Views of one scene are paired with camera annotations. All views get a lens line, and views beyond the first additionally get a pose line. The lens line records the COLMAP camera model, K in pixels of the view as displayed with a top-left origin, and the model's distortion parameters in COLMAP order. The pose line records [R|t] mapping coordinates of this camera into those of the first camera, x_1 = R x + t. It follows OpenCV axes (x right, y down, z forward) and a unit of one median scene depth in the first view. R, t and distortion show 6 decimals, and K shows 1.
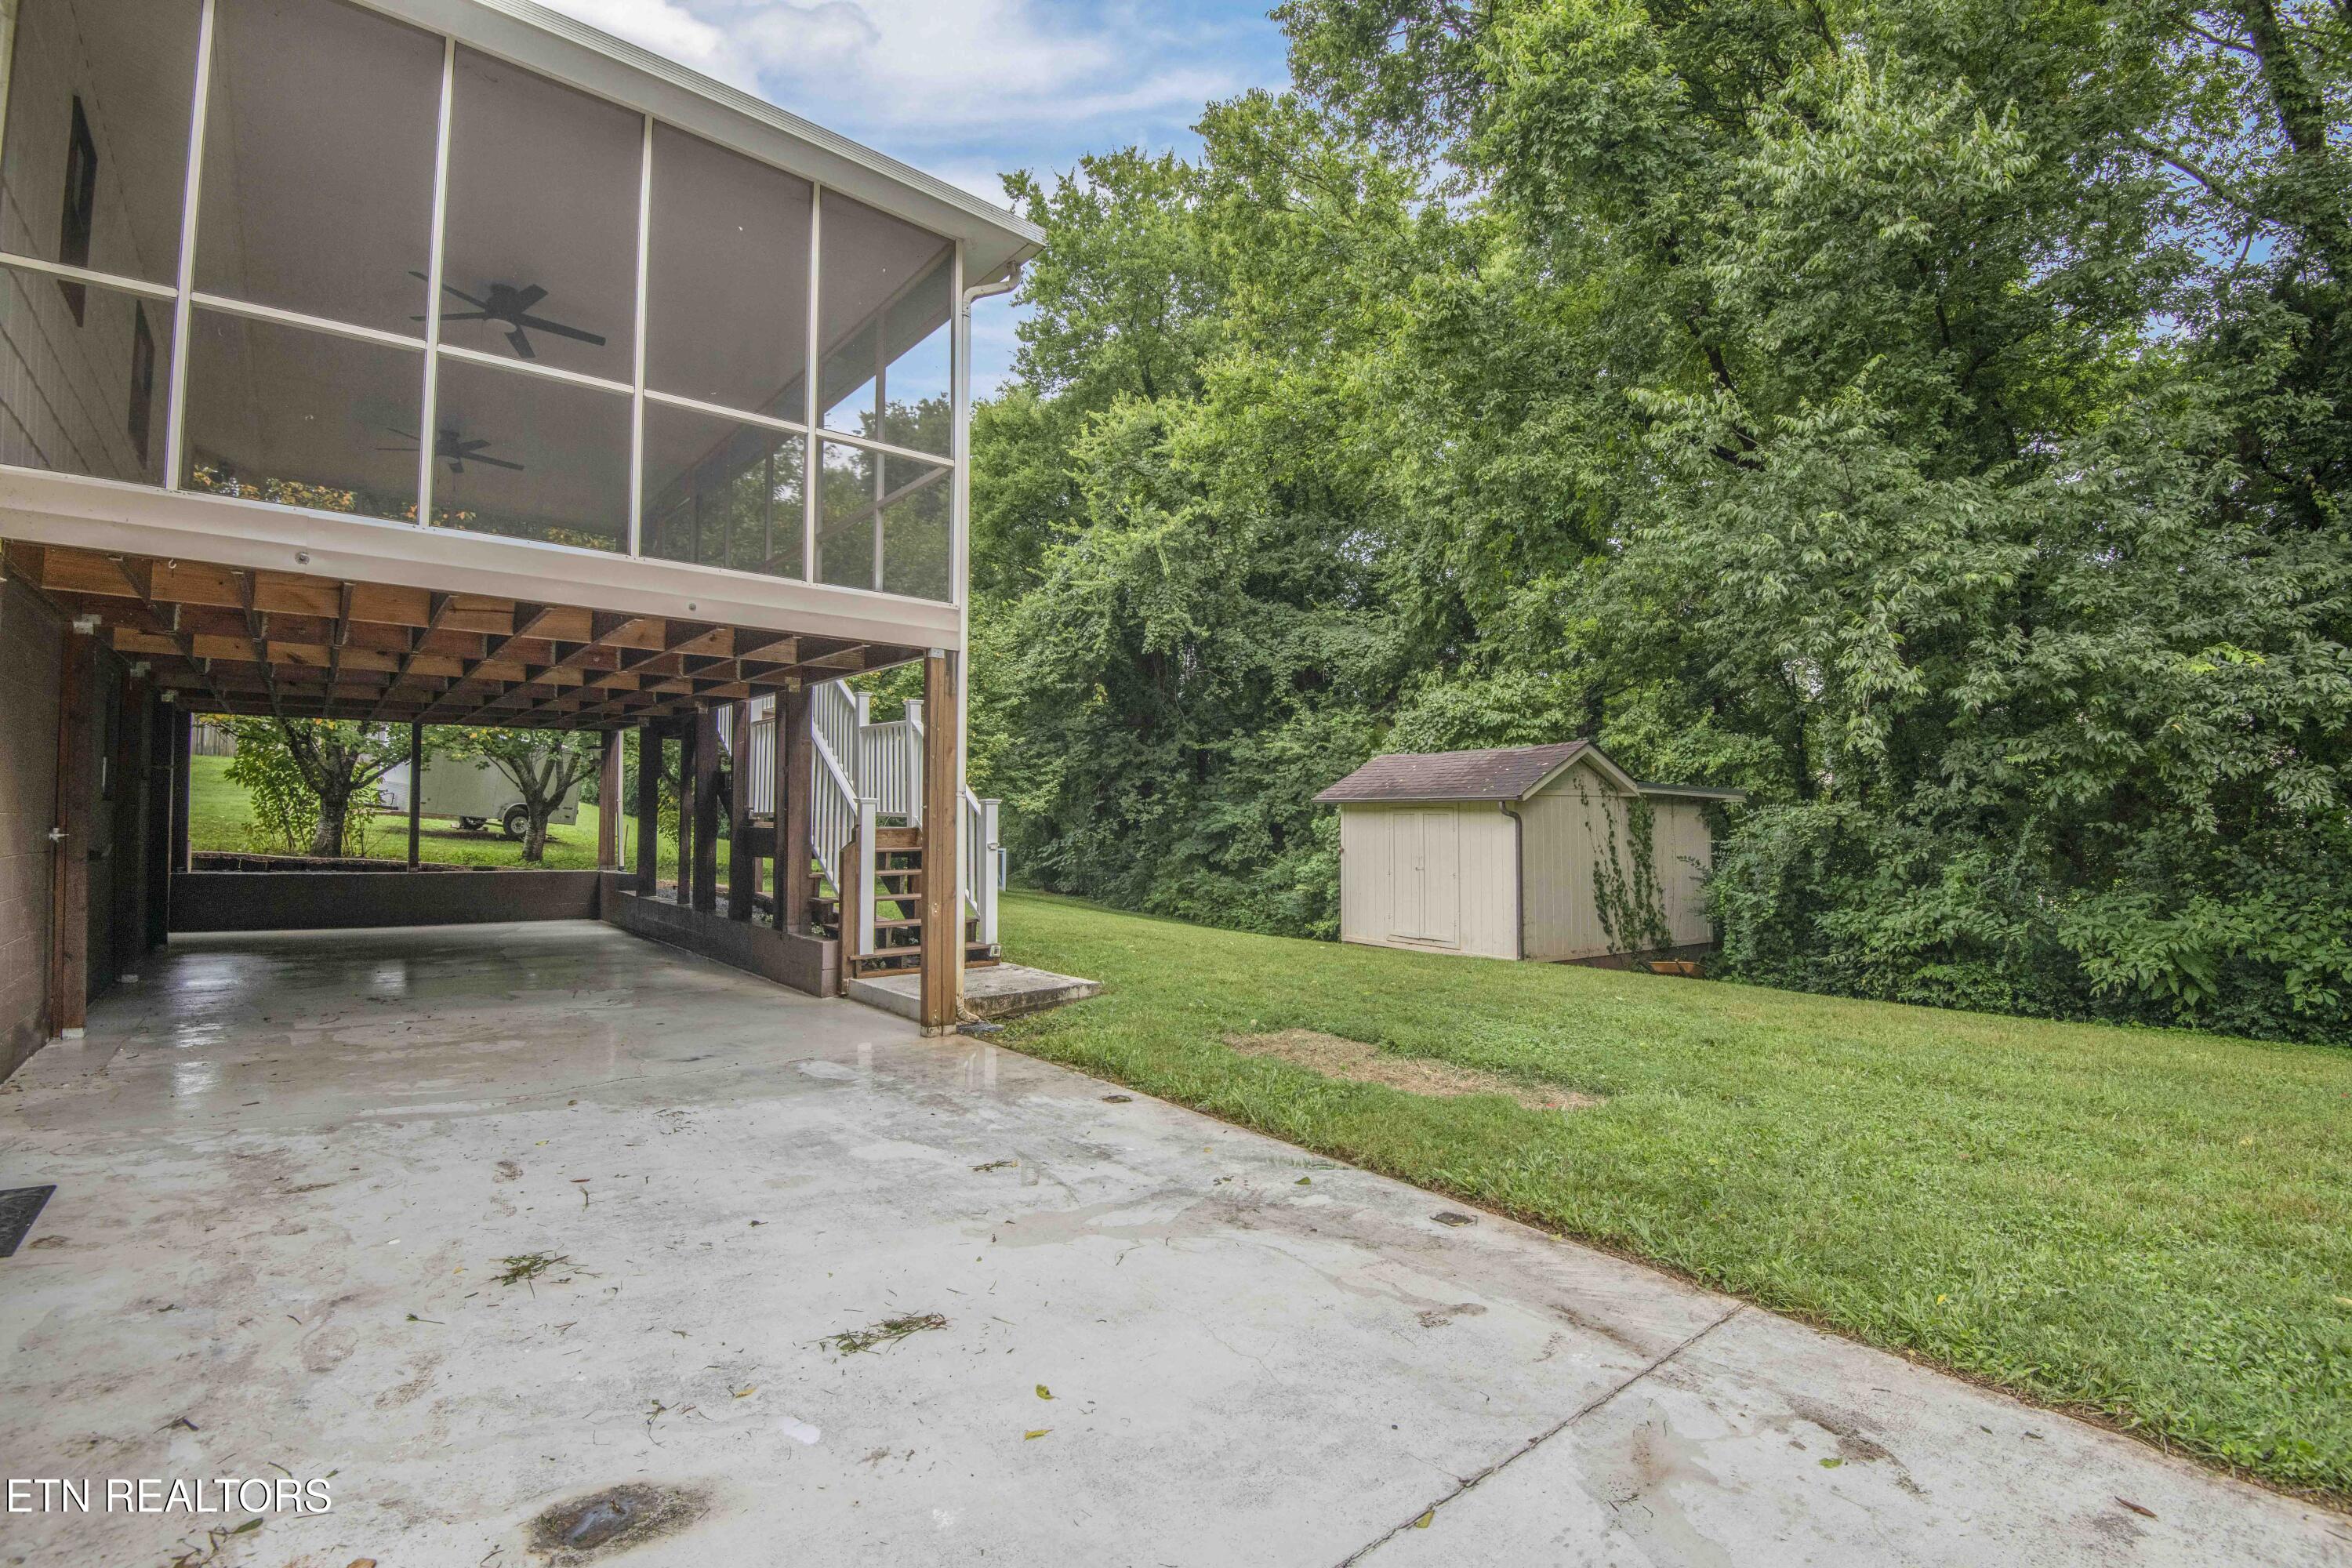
lens RADIAL K [[1071.7, 0, 1191.0], [0, 1071.7, 783.9], [0, 0, 1]] dist [-0.027394, -0.026581]
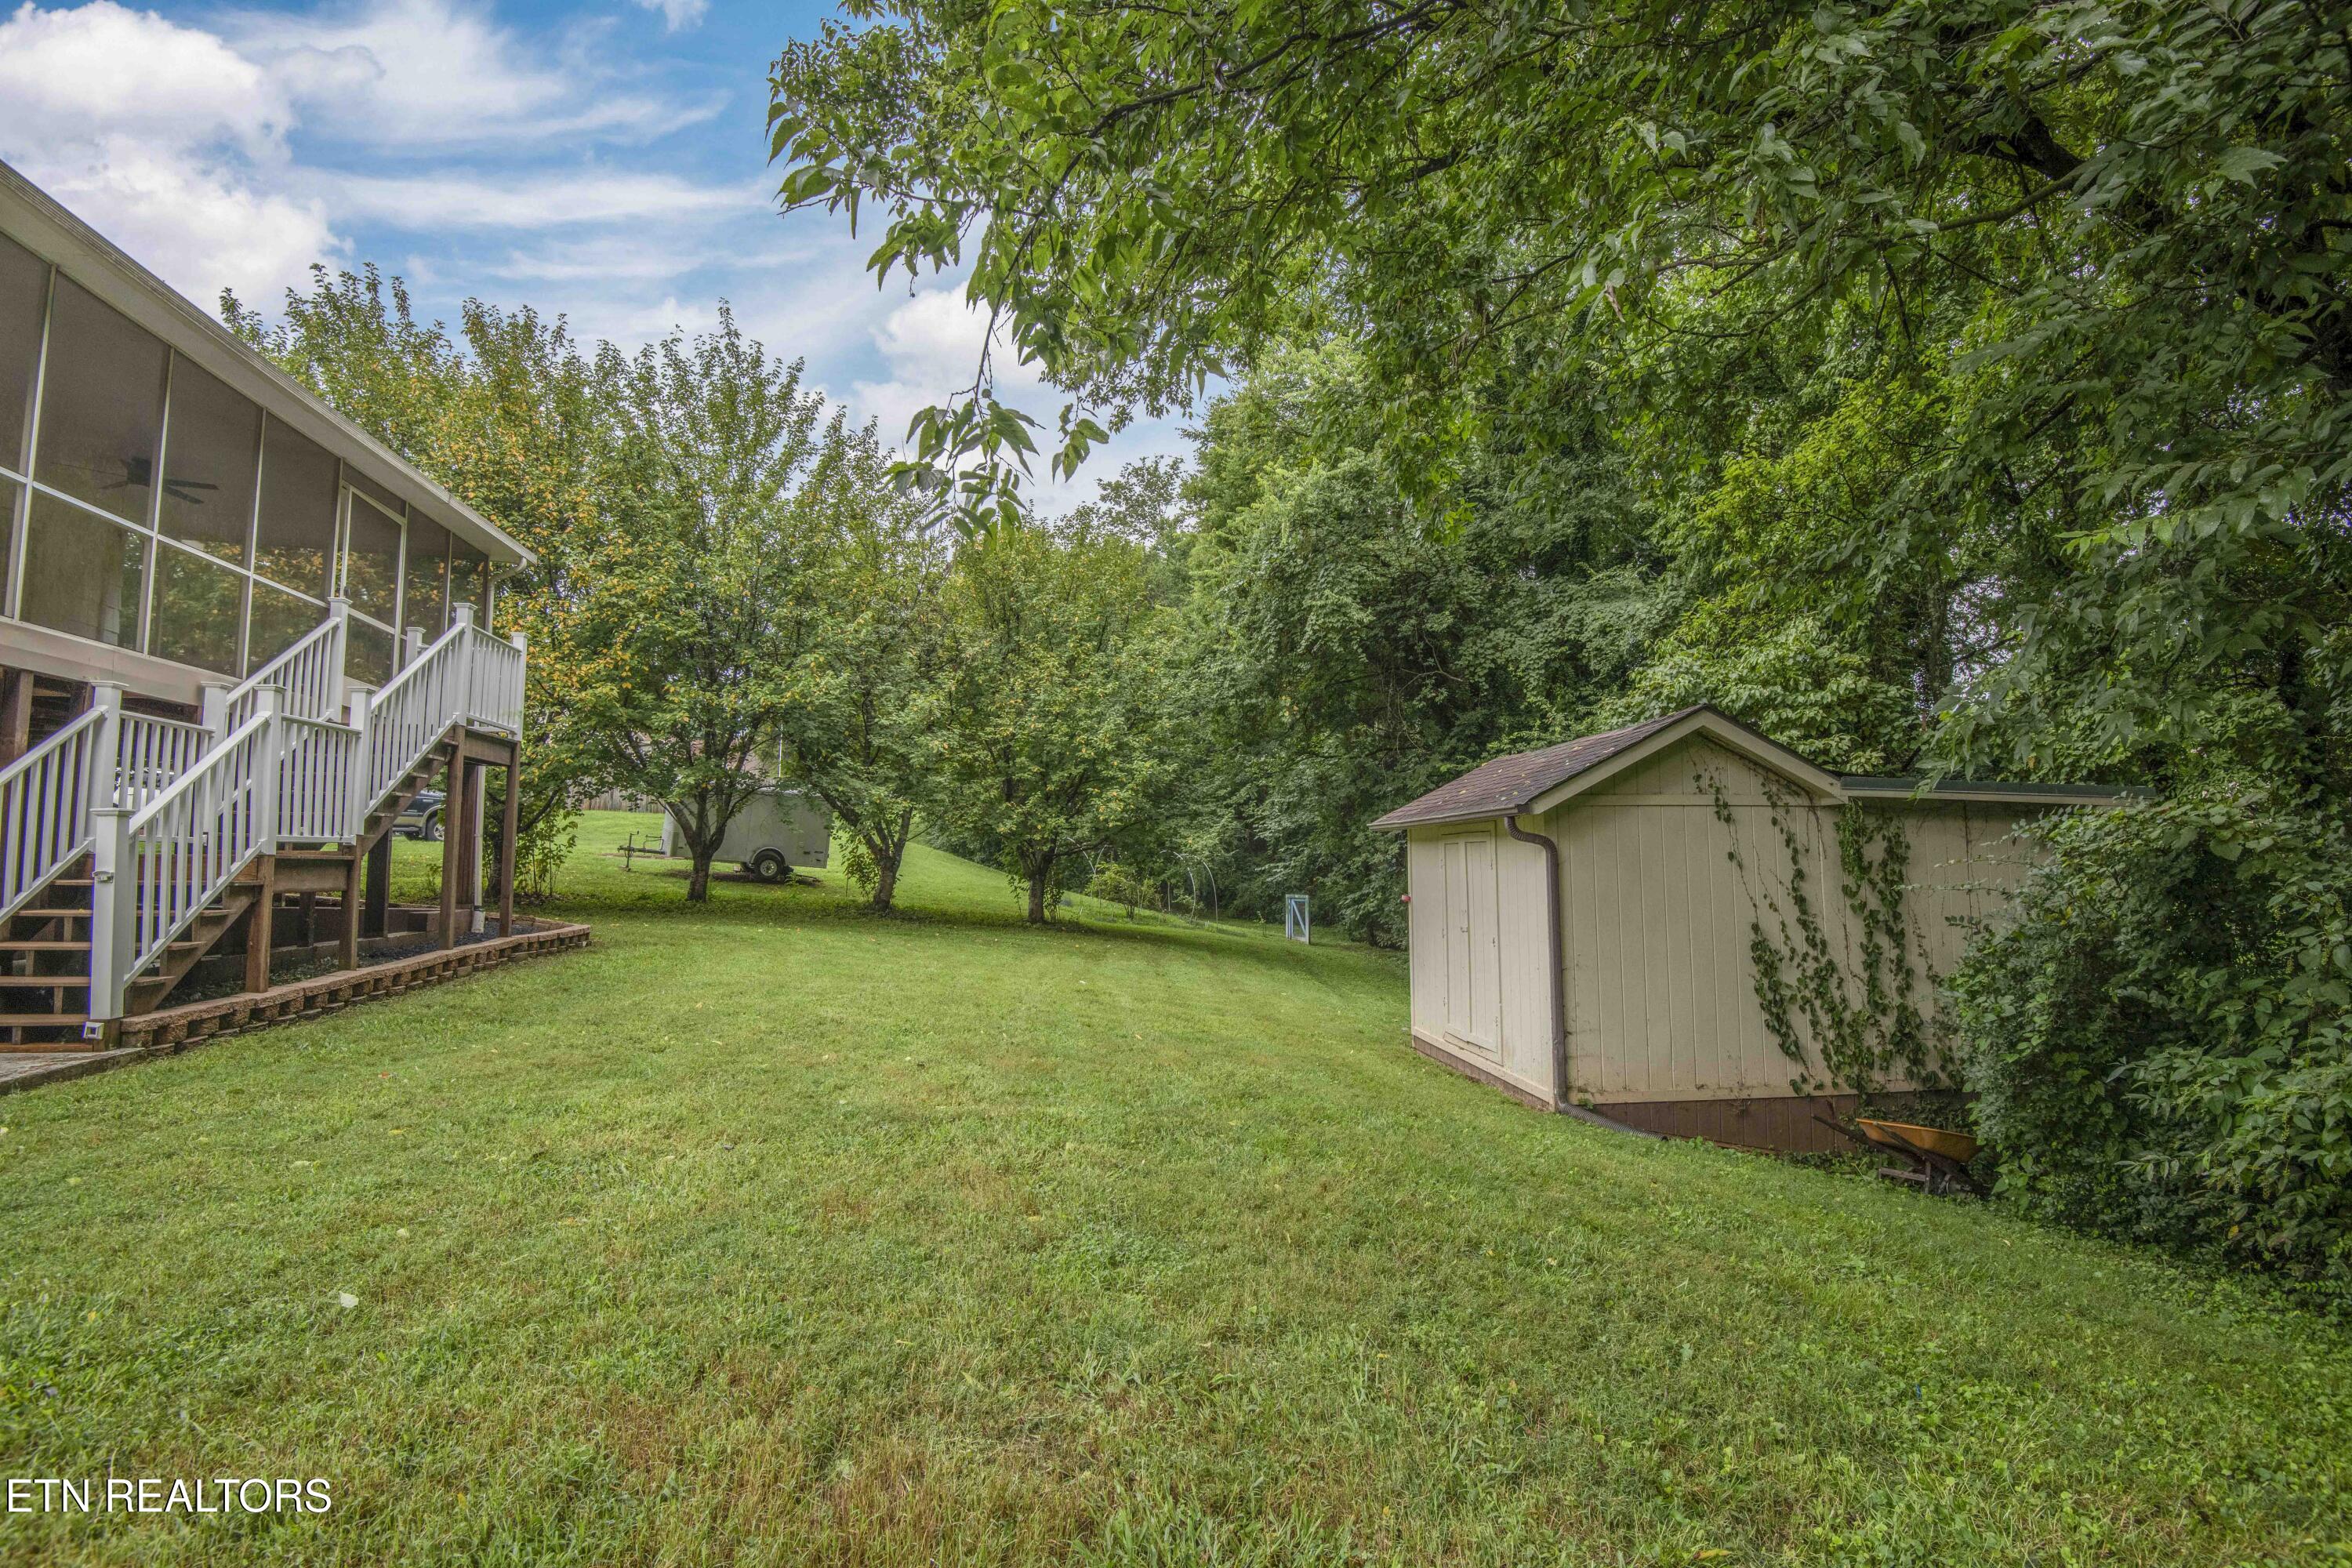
lens RADIAL K [[1071.7, 0, 1191.0], [0, 1071.7, 783.9], [0, 0, 1]] dist [-0.027394, -0.026581]
pose [[0.880904, -0.039575, -0.471637, 0.373309], [0.019387, 0.998679, -0.047588, 0.019976], [0.472897, 0.032777, 0.880508, 0.365961]]
